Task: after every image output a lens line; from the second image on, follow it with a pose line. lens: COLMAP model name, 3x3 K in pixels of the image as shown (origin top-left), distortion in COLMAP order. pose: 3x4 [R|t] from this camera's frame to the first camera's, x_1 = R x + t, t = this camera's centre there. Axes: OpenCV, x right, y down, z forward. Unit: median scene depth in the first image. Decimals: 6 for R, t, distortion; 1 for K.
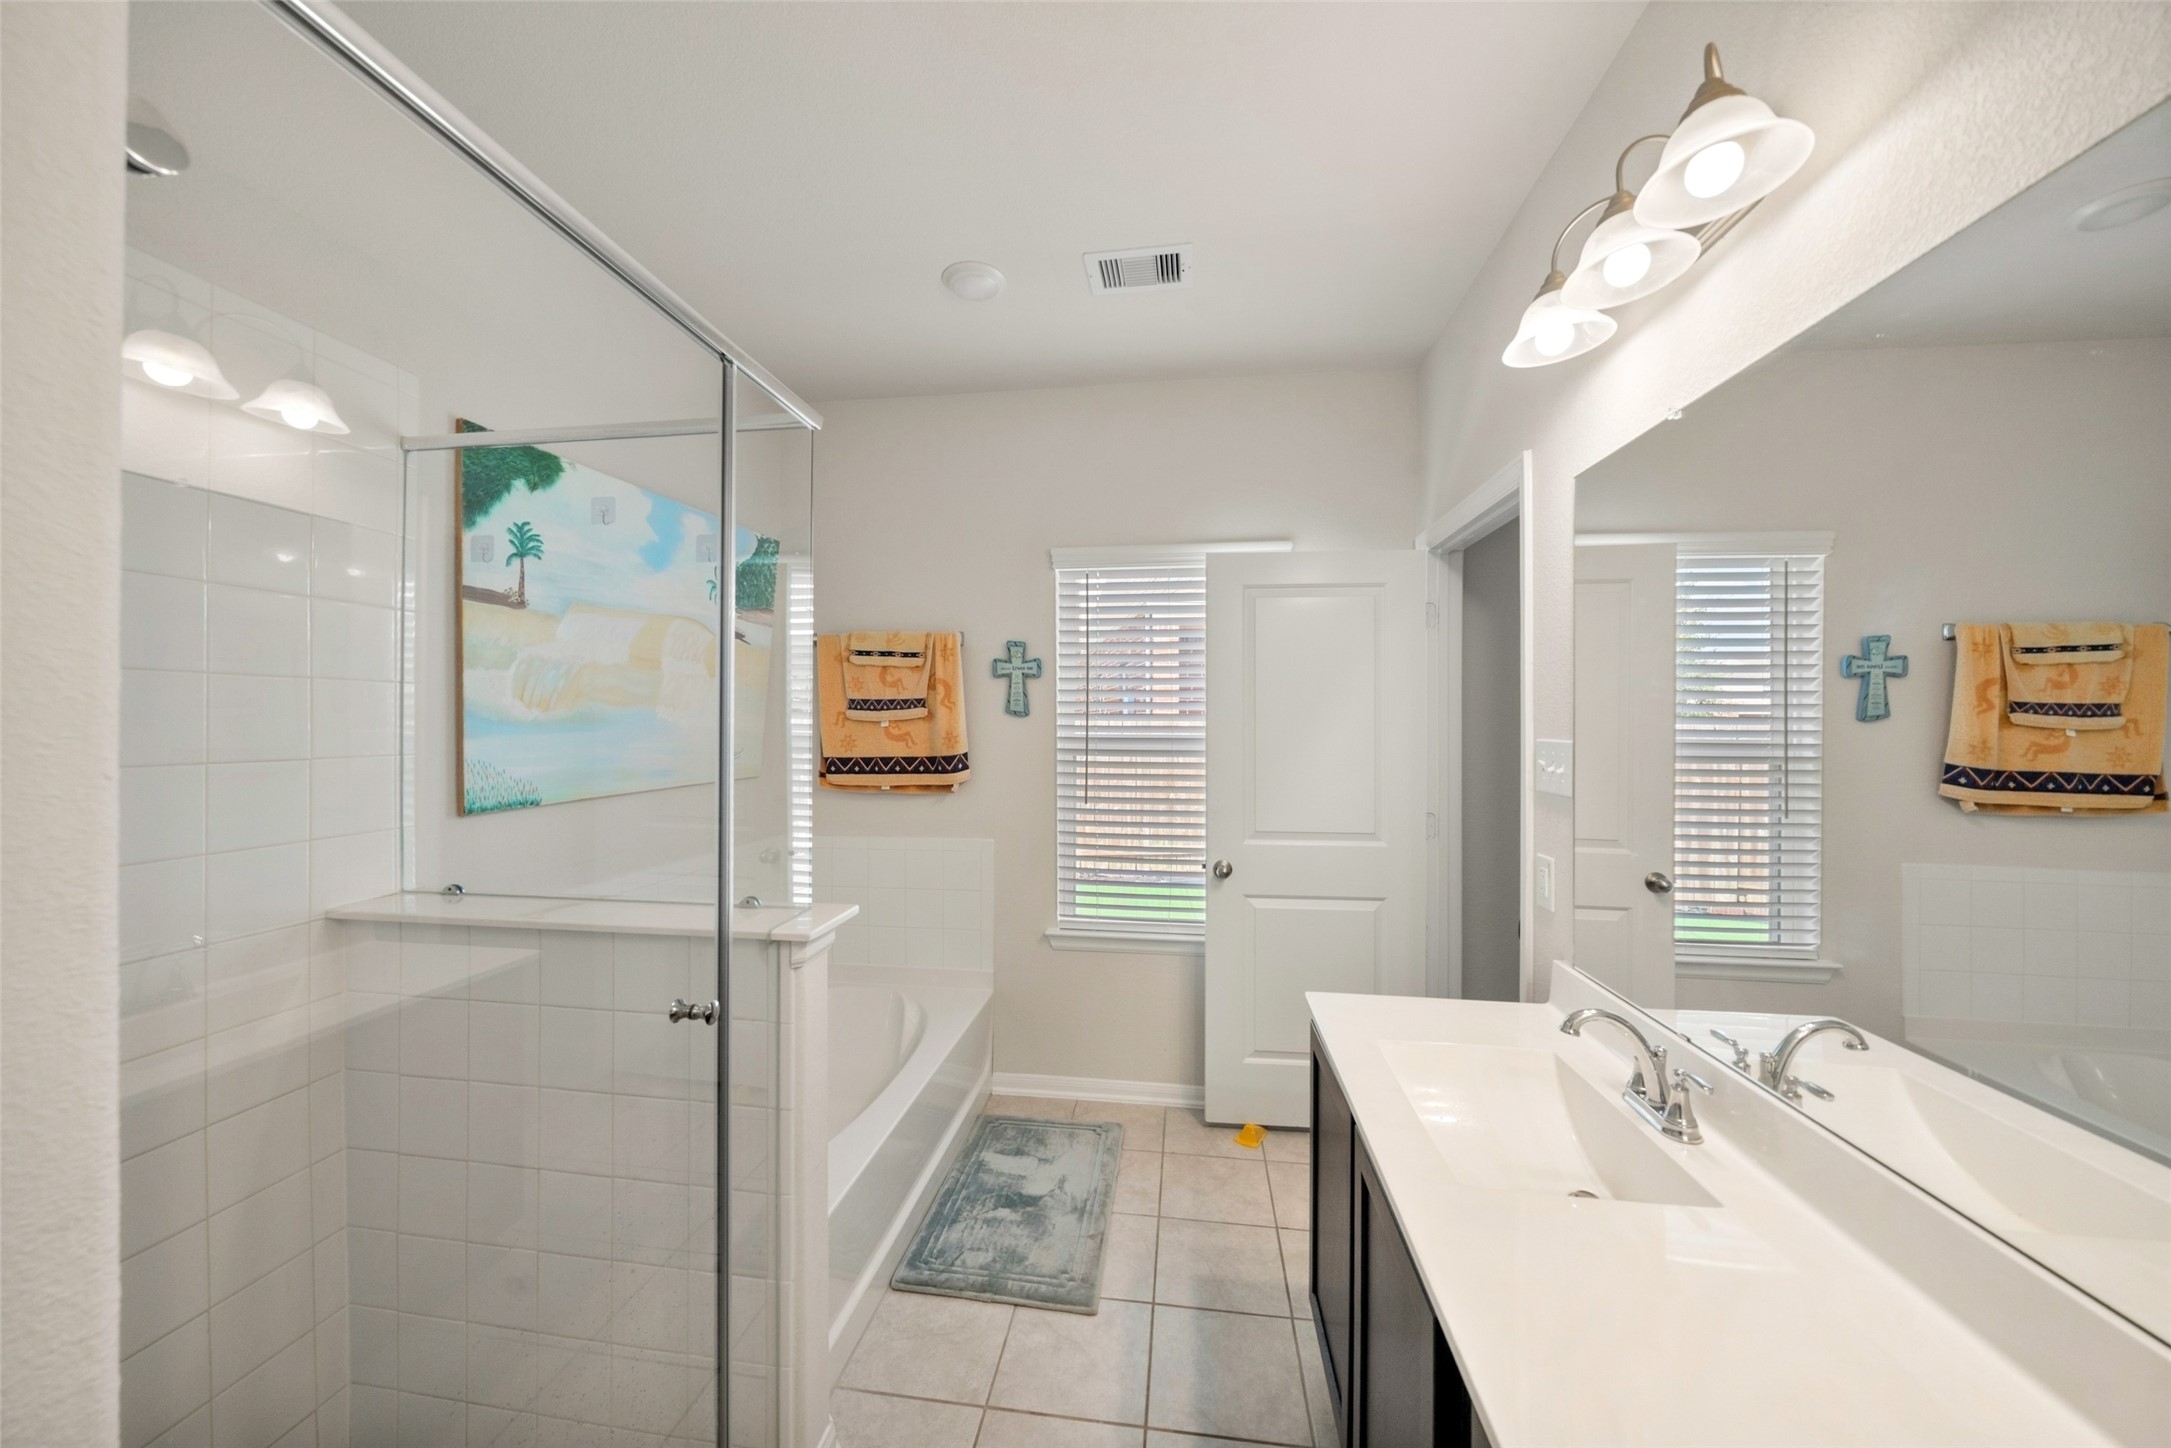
lens RADIAL K [[772.6, 0, 1085.1], [0, 772.6, 723.4], [0, 0, 1]] dist [-0.000502, -0.000008]
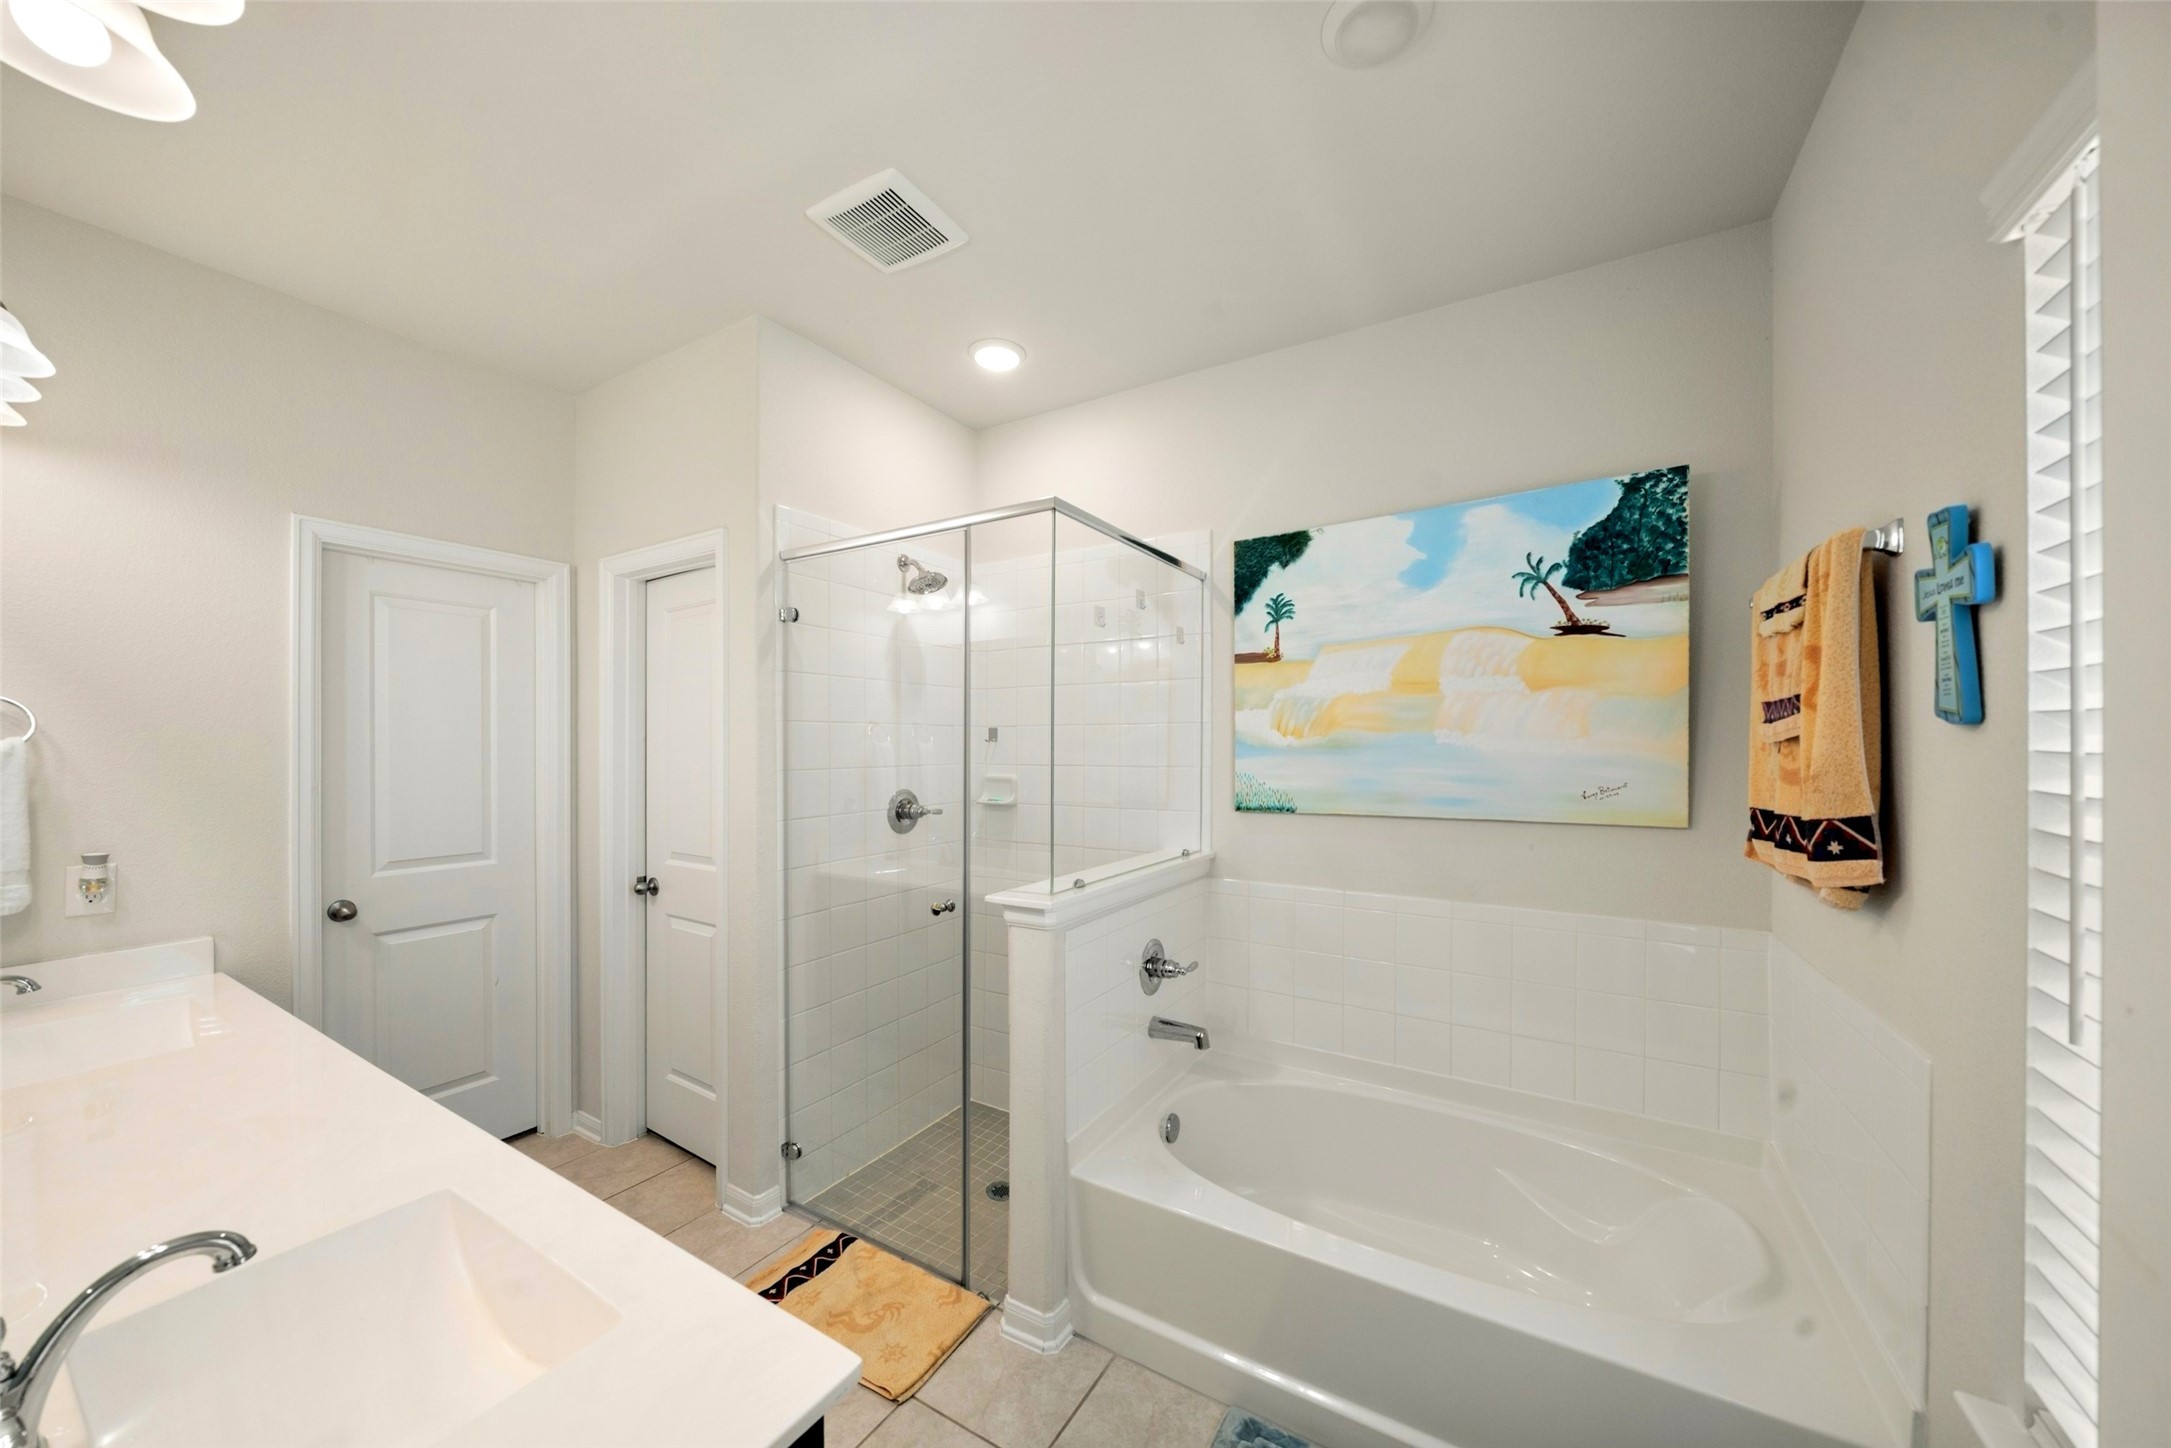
lens RADIAL K [[744.0, 0, 1081.4], [0, 744.0, 737.1], [0, 0, 1]] dist [-0.008484, 0.000010]
pose [[-0.392533, -0.008205, -0.919701, 0.533369], [0.004371, 0.999932, -0.010786, -0.006526], [0.919728, -0.008254, -0.392470, 1.124766]]
